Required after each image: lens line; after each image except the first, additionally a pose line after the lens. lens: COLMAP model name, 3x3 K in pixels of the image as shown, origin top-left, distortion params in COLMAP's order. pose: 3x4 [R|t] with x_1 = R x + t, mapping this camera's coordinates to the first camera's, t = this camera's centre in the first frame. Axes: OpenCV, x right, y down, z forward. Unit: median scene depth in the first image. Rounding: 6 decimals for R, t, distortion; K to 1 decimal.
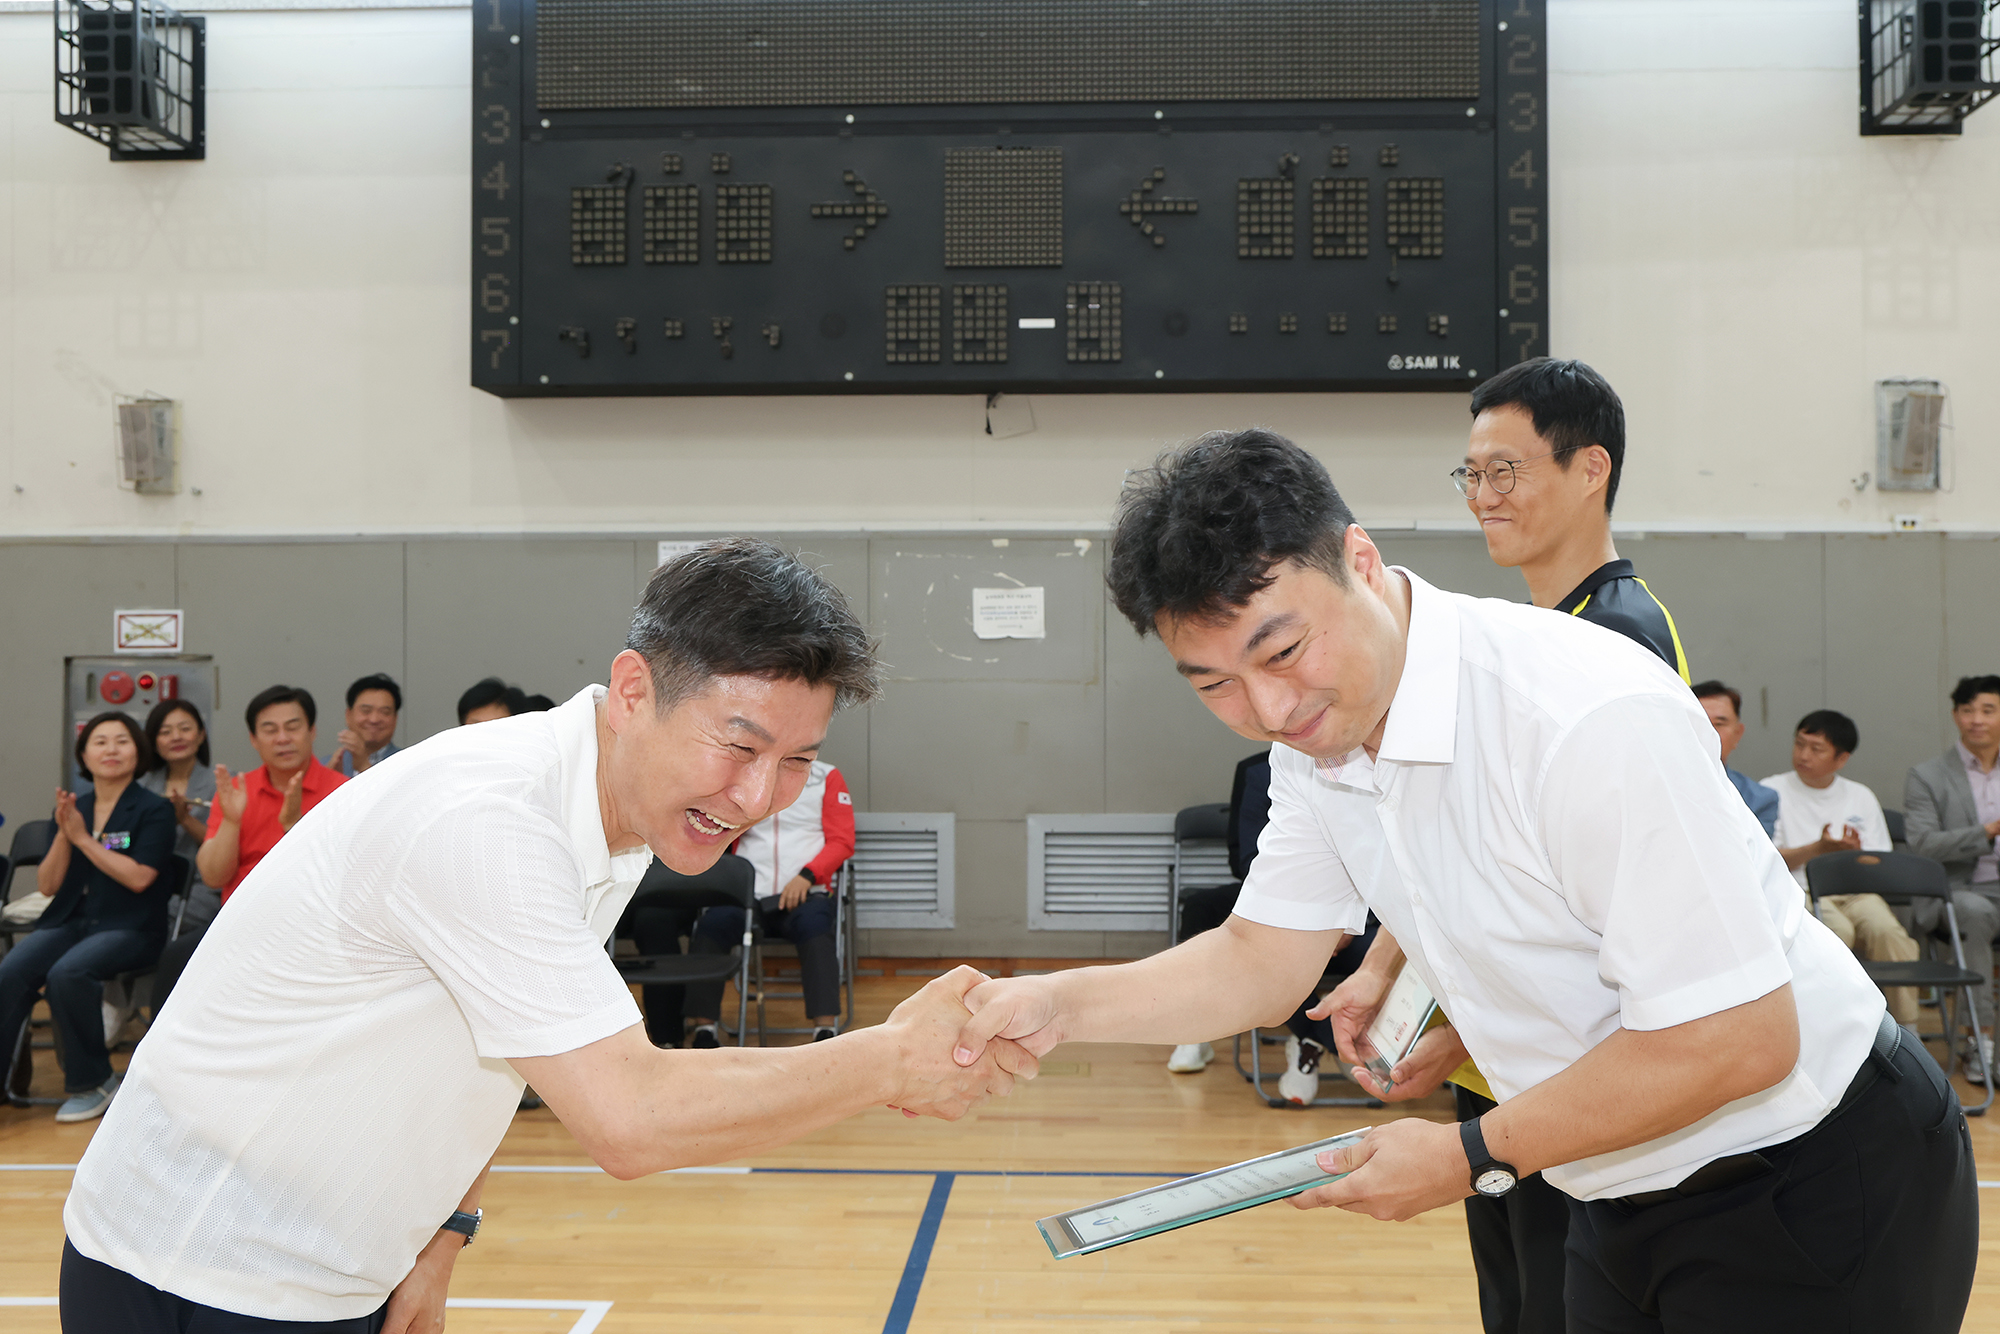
lens RADIAL K [[1978.3, 0, 1057.4], [0, 1978.3, 666.0], [0, 0, 1]] dist [-0.065325, 0.118639]
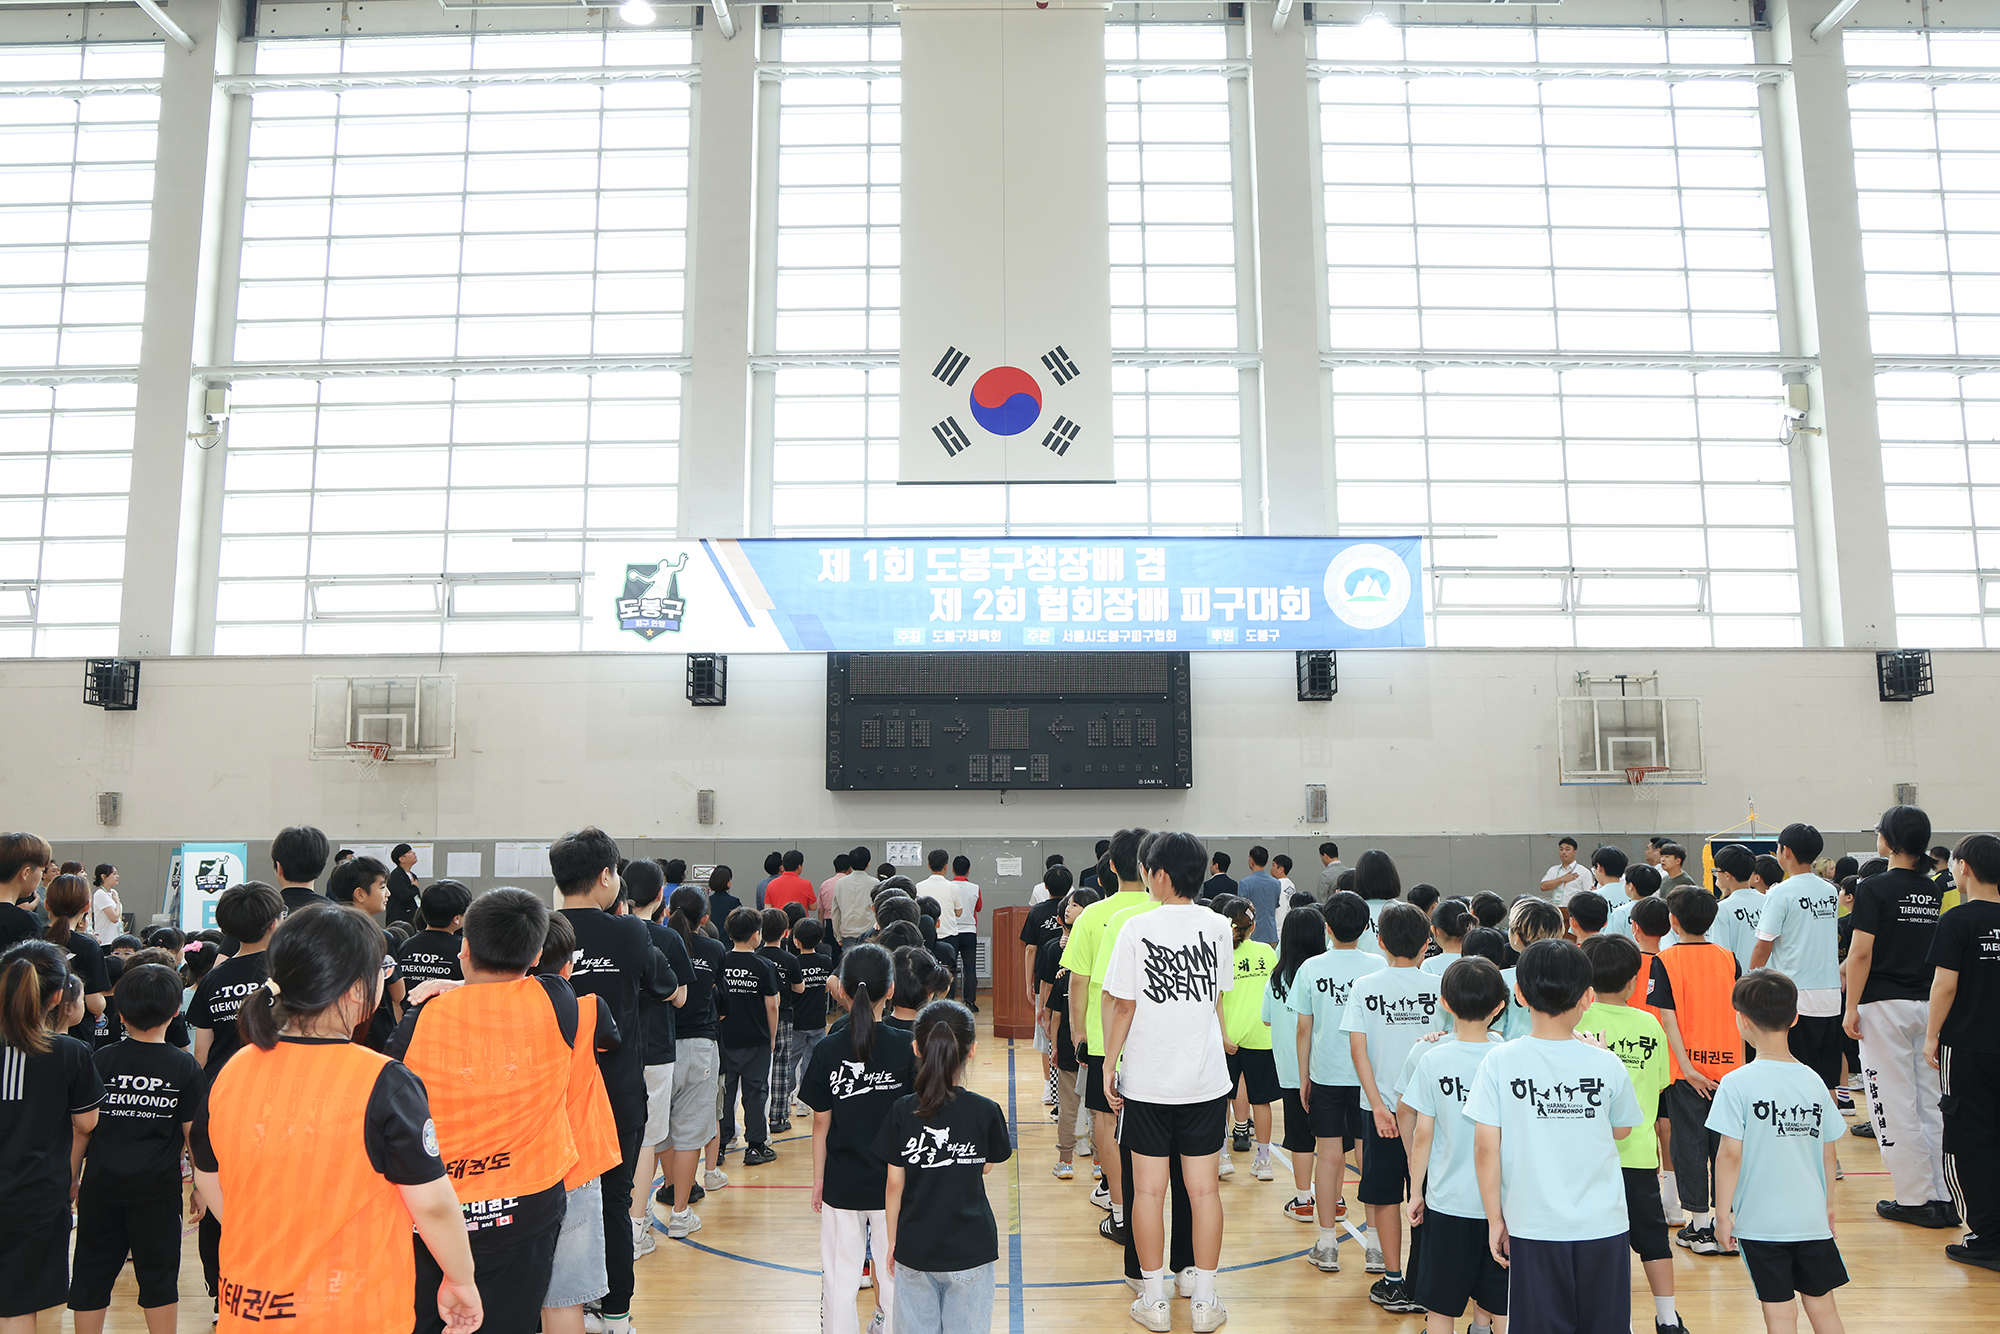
lens RADIAL K [[1597.9, 0, 998.7], [0, 1597.9, 714.0], [0, 0, 1]] dist [-0.222739, 0.112244]
pose [[0.999489, 0.000257, 0.031967, -0.119342], [0.003241, 0.993998, -0.109348, 0.007387], [-0.031803, 0.109396, 0.993489, -1.388503]]
